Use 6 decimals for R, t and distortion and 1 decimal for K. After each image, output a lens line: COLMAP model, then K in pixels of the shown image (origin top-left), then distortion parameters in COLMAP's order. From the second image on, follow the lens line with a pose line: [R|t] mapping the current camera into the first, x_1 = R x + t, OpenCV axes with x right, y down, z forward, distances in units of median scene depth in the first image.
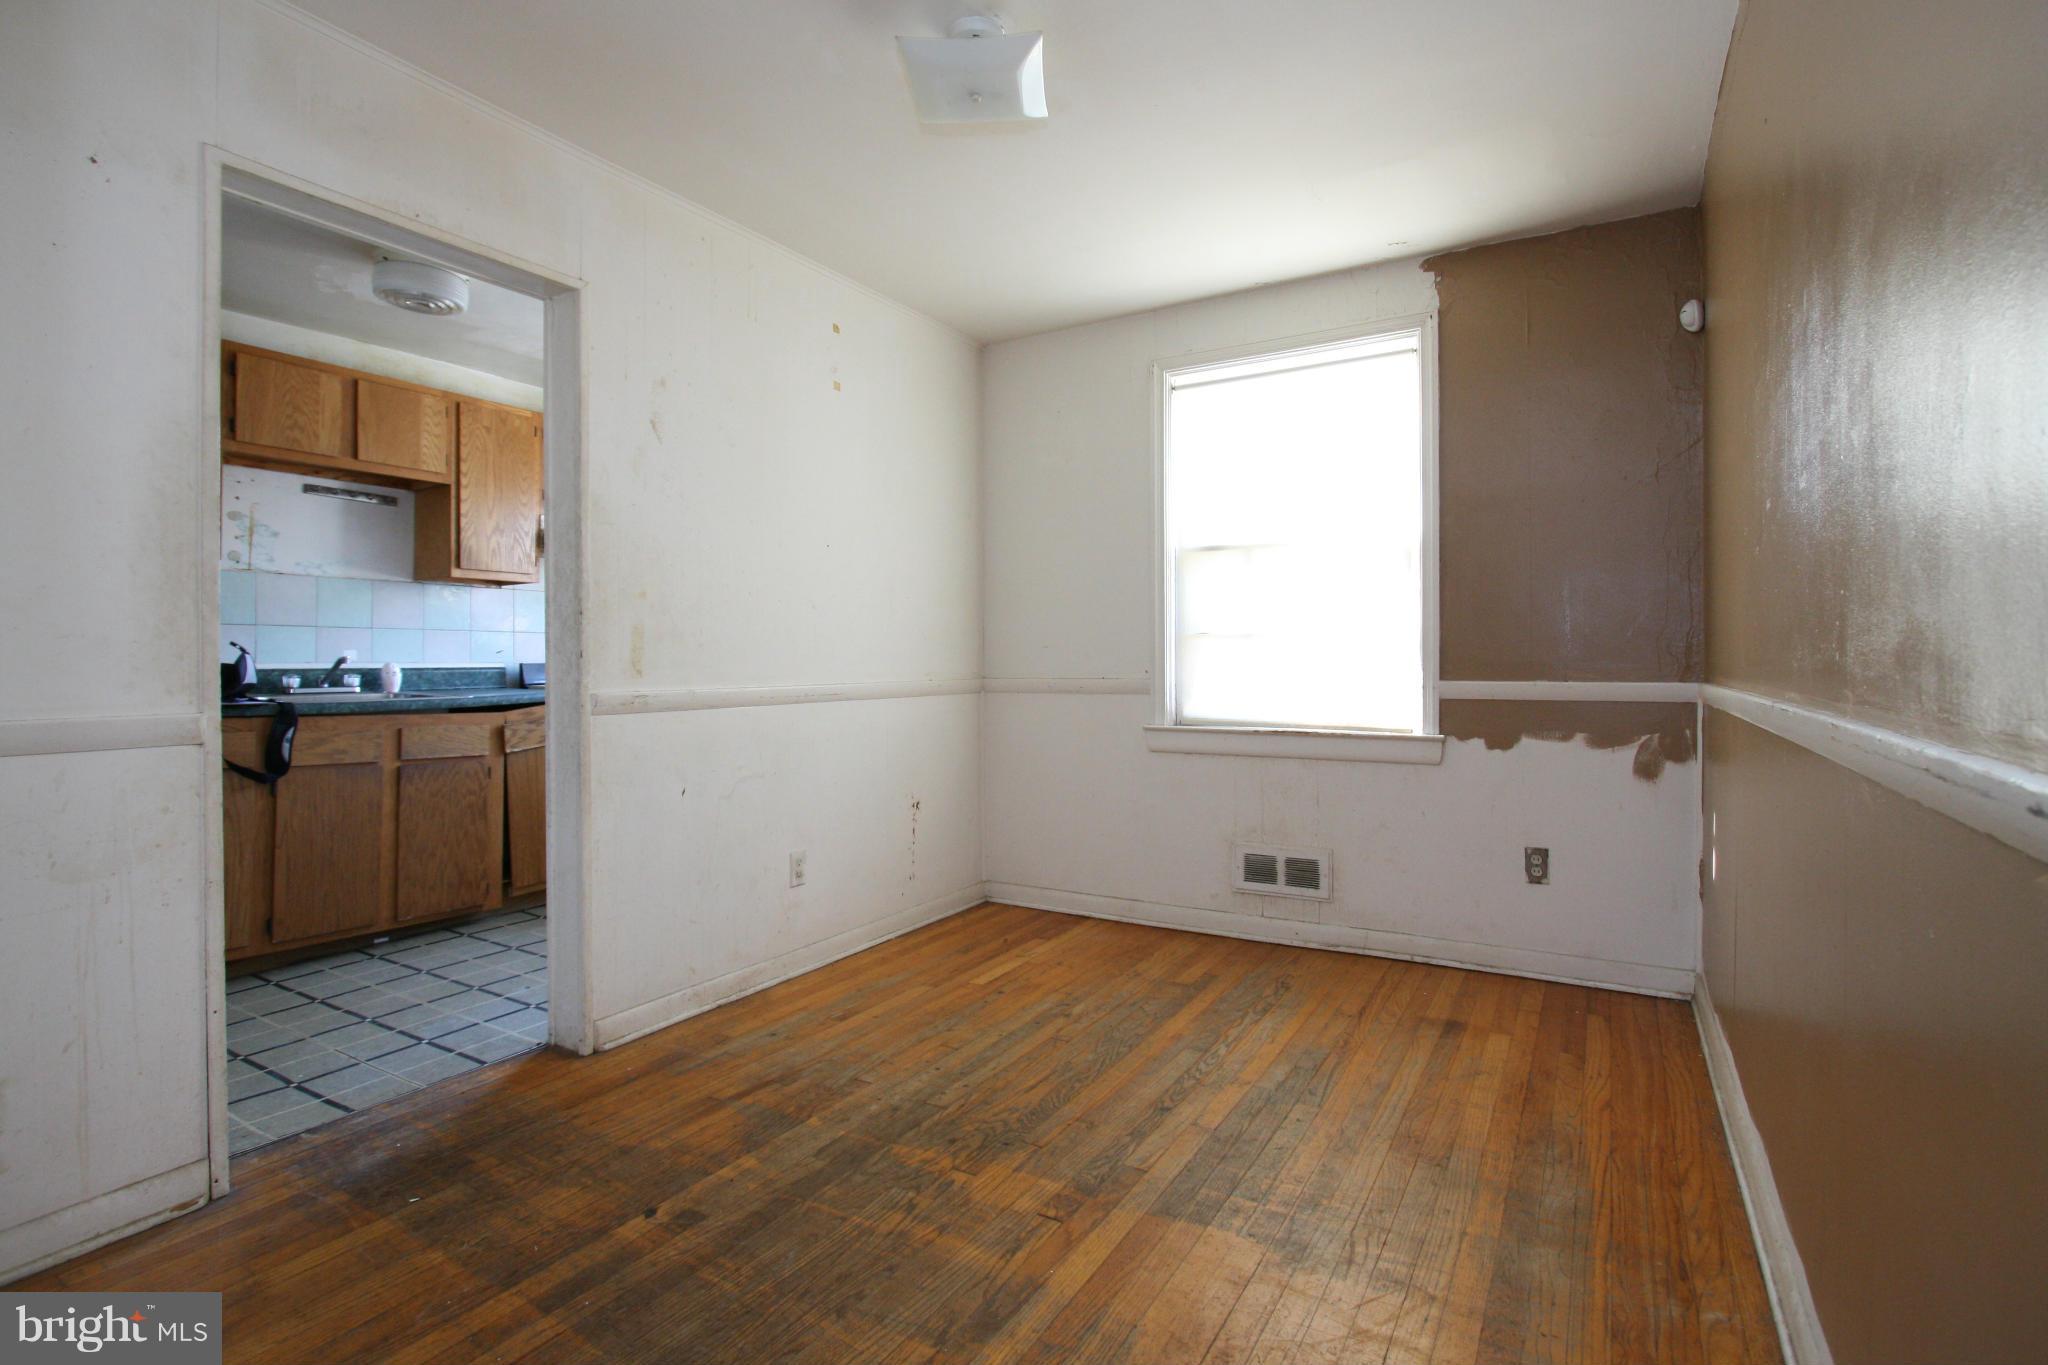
lens RADIAL K [[949.2, 0, 1064.9], [0, 949.2, 676.2], [0, 0, 1]] dist [-0.016605, 0.001437]
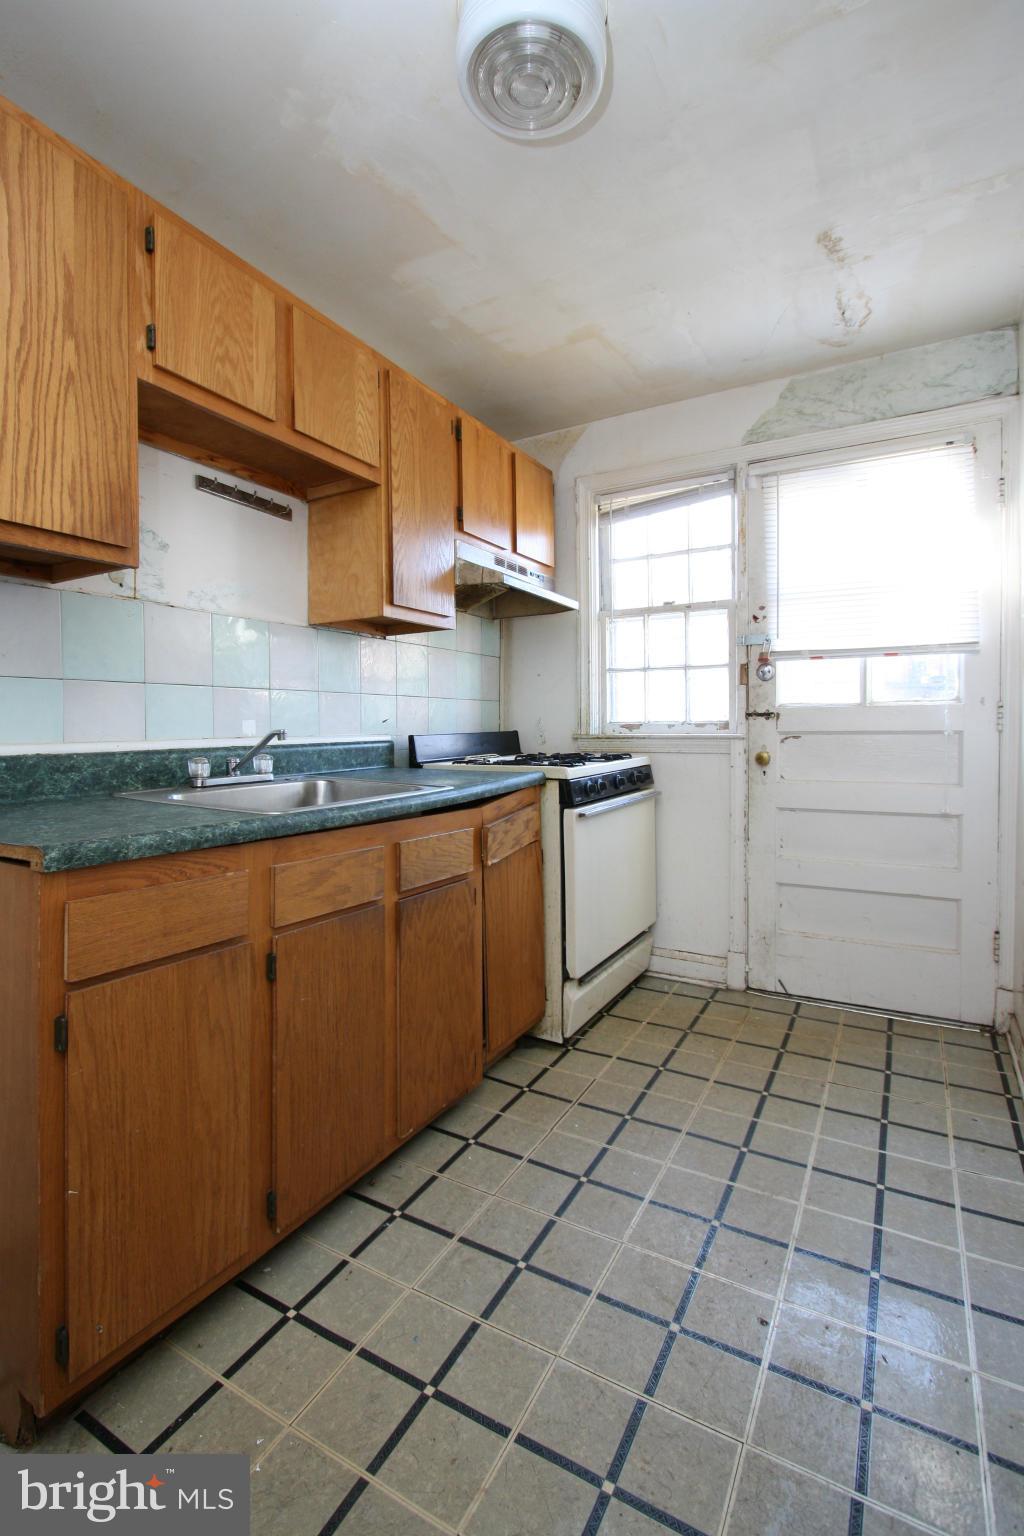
lens RADIAL K [[711.9, 0, 511.8], [0, 711.9, 760.7], [0, 0, 1]] dist [-0.016605, 0.001437]
pose [[0.999974, -0.007139, -0.001282, -0.292377], [0.007180, 0.999331, 0.035849, -0.007852], [0.001025, -0.035858, 0.999356, 0.242375]]
